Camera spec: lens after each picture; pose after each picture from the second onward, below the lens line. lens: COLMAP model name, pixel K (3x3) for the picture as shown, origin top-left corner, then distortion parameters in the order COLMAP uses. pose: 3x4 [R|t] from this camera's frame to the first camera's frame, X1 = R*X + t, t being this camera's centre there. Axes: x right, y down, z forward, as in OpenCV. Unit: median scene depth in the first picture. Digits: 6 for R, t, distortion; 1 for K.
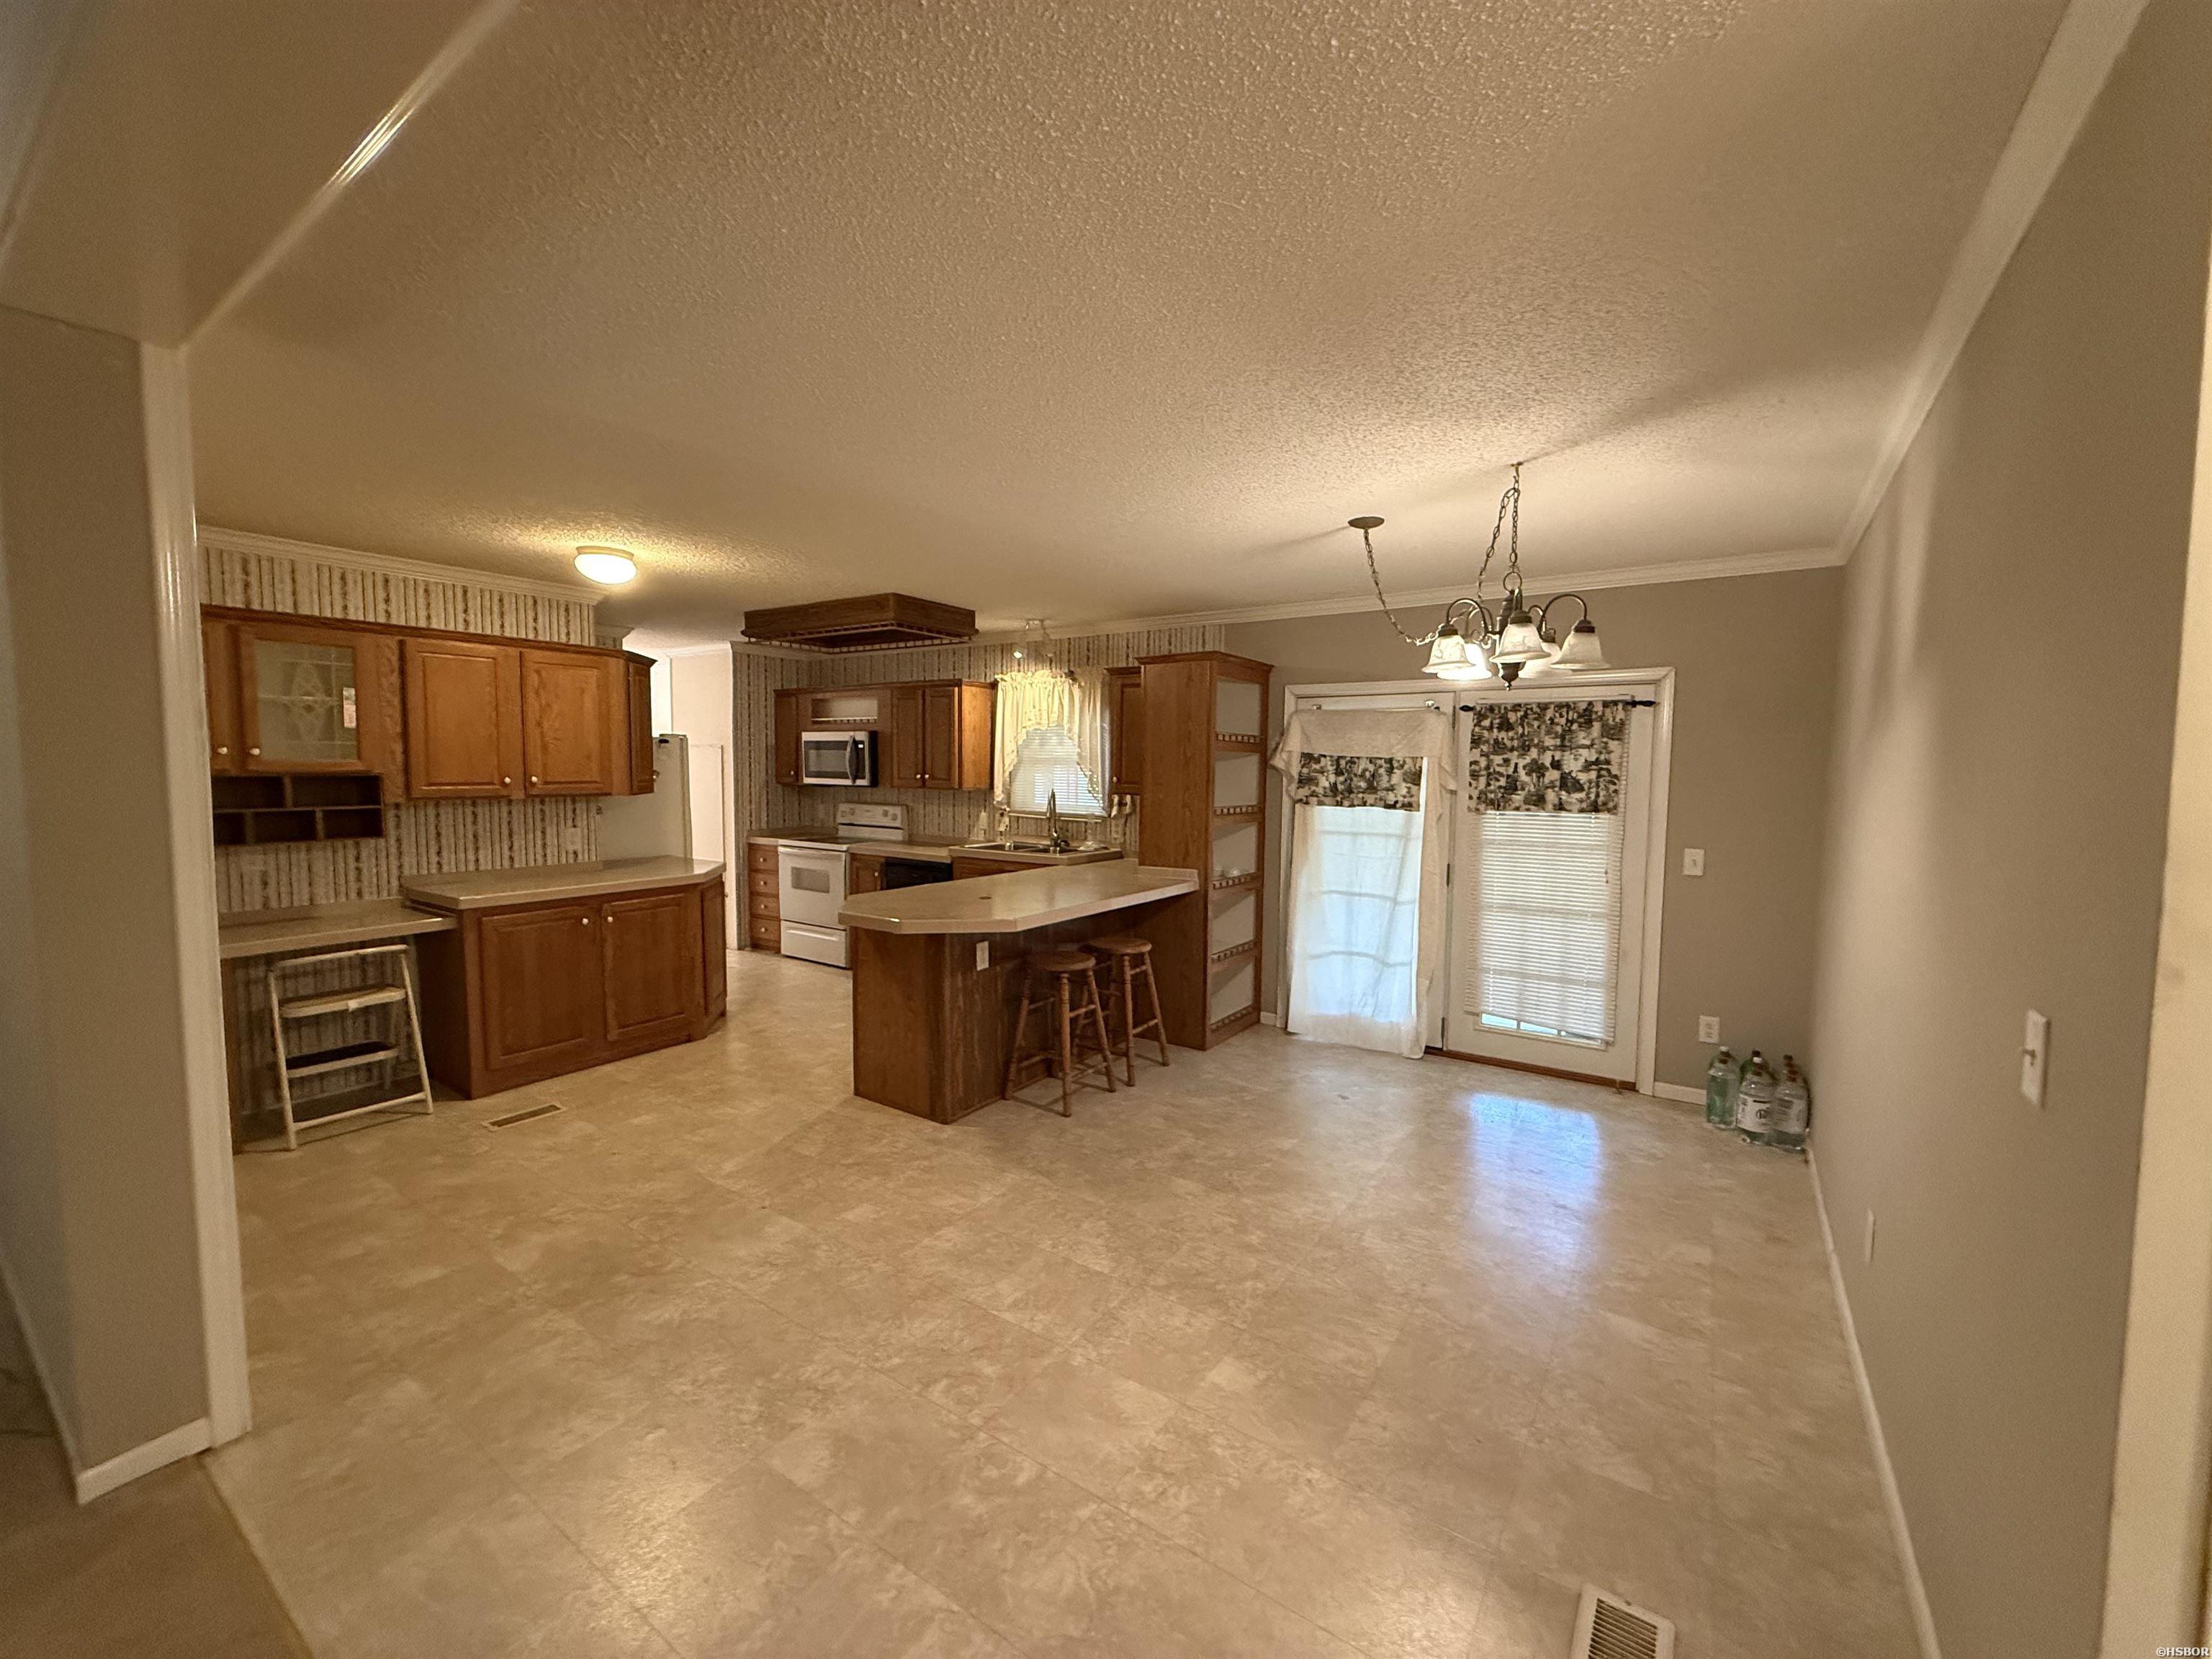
lens RADIAL K [[885.8, 0, 1106.0], [0, 885.8, 829.5], [0, 0, 1]] dist [0.000776, -0.000106]
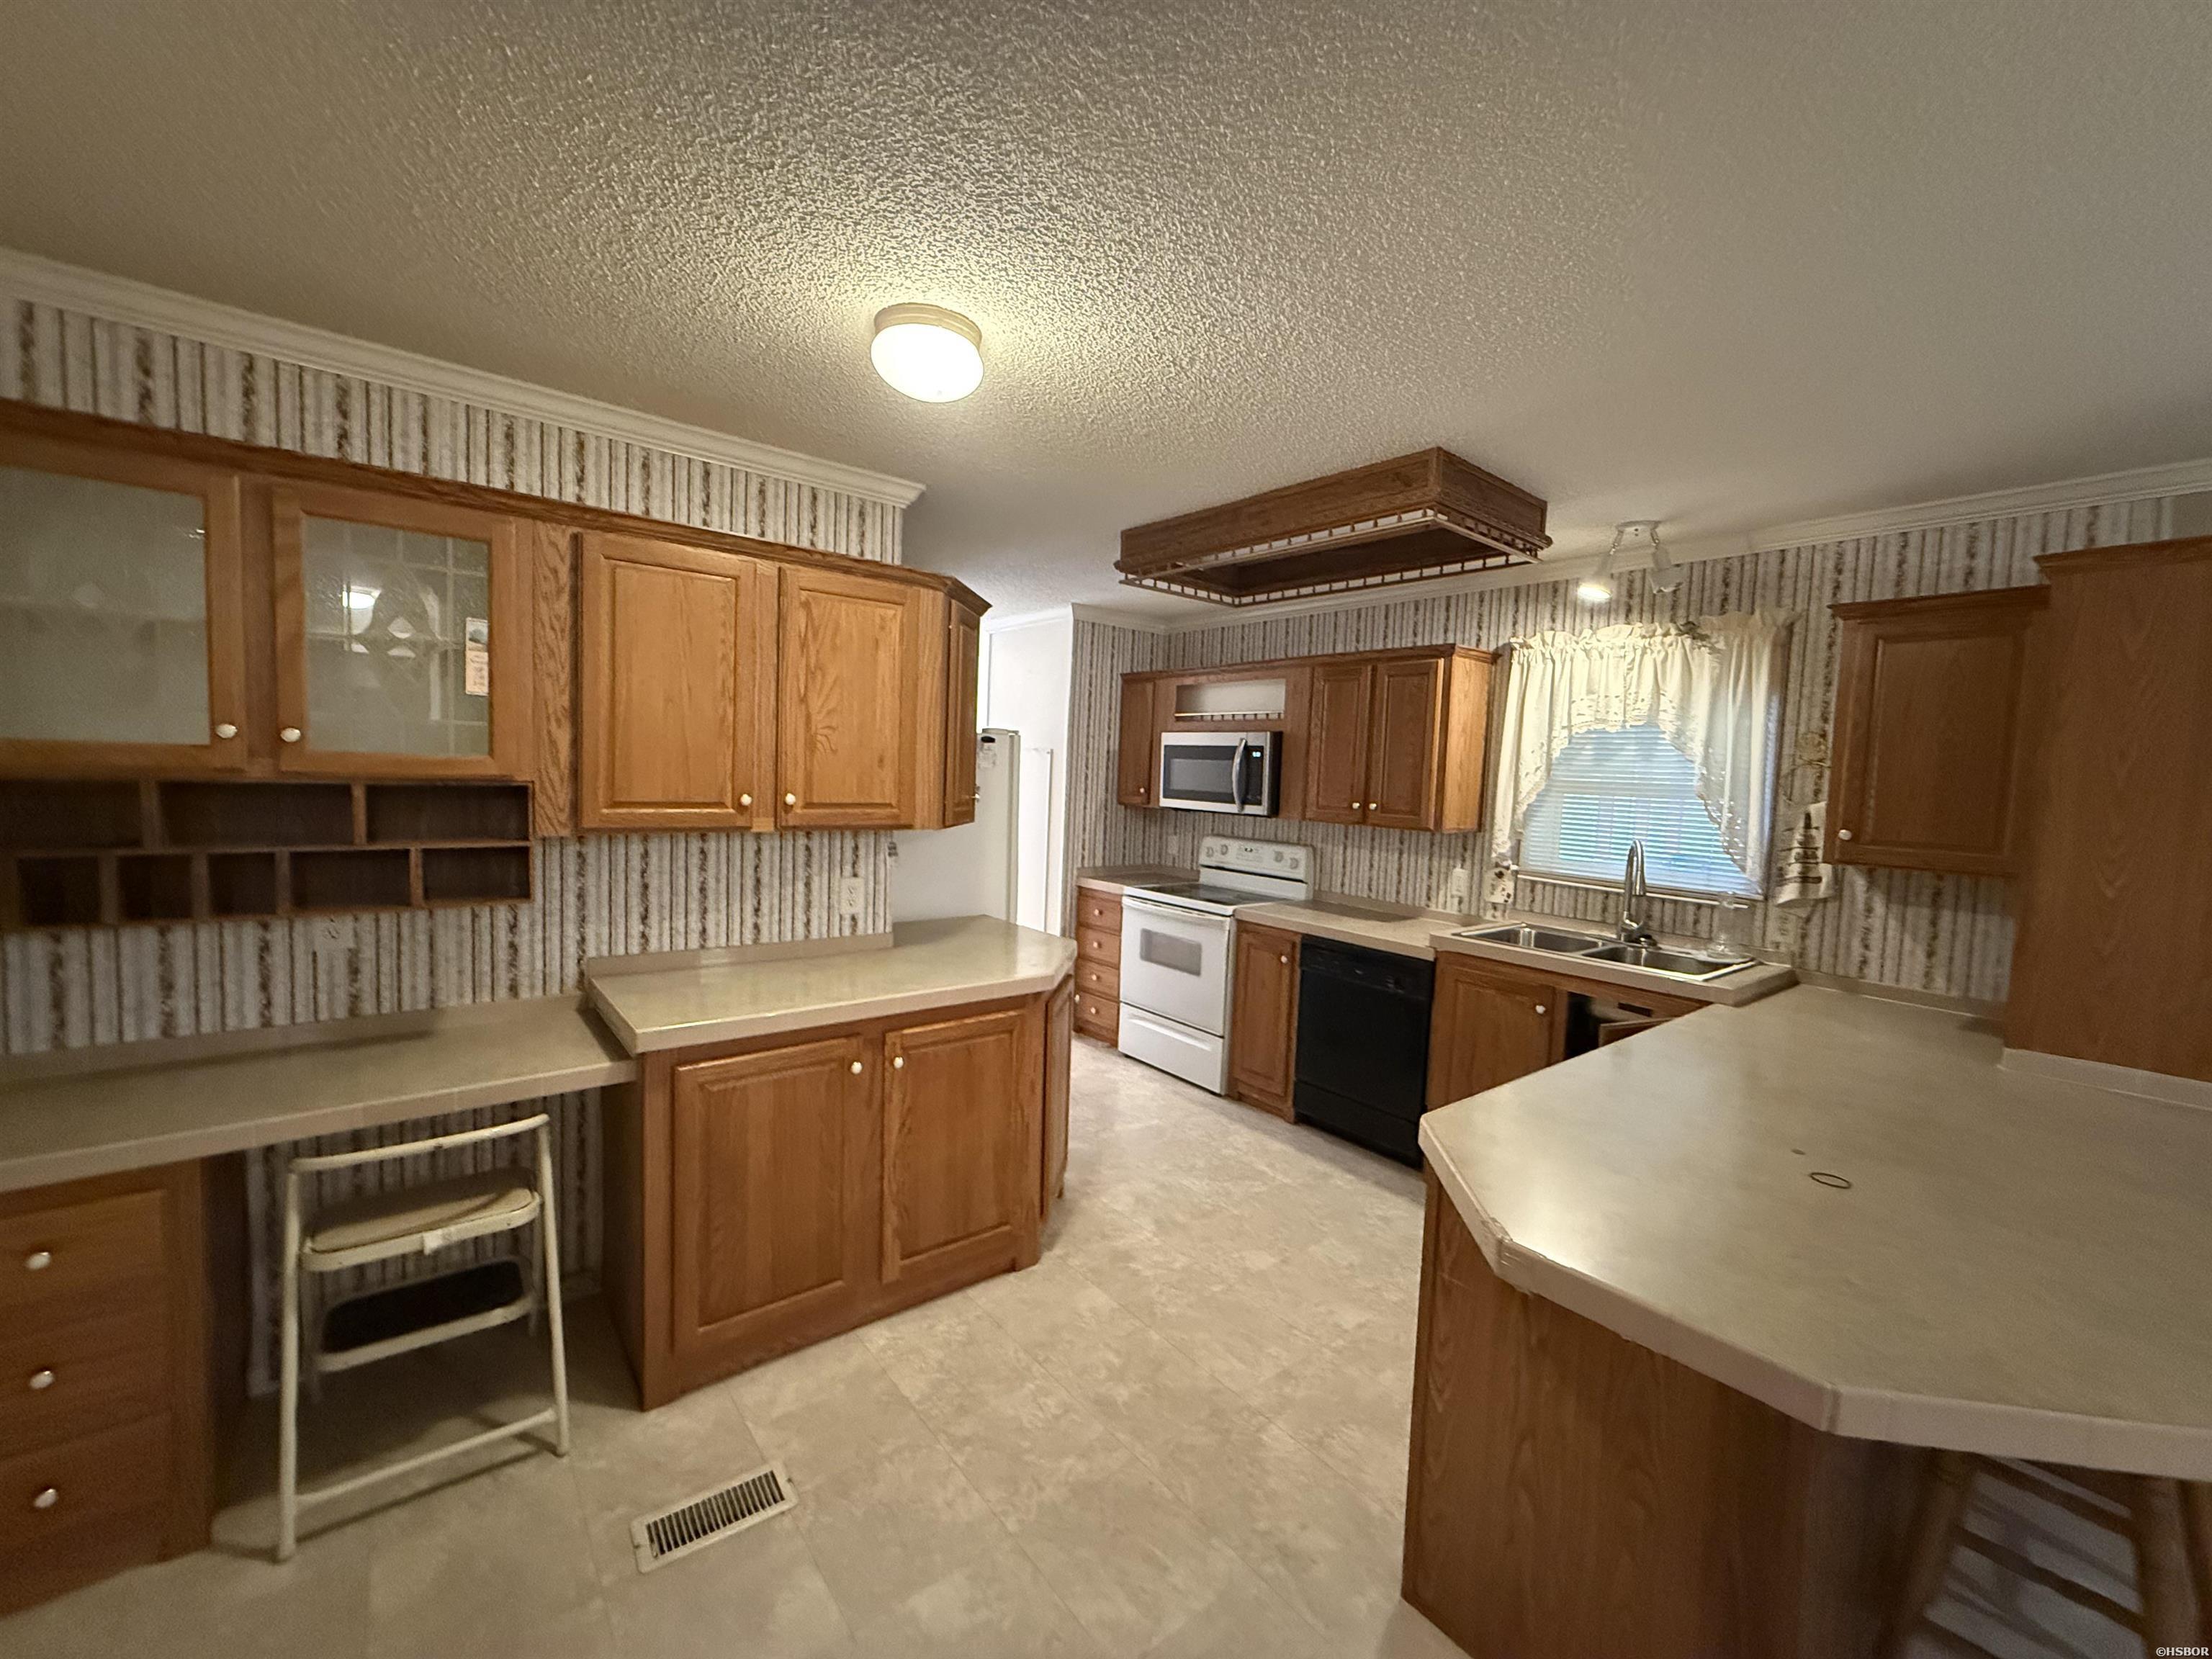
lens RADIAL K [[885.8, 0, 1106.0], [0, 885.8, 829.5], [0, 0, 1]] dist [0.000776, -0.000106]
pose [[0.957214, 0.046939, -0.285547, -0.277420], [-0.051044, 0.998672, -0.006945, -0.040928], [0.284842, 0.021223, 0.958339, 0.491450]]
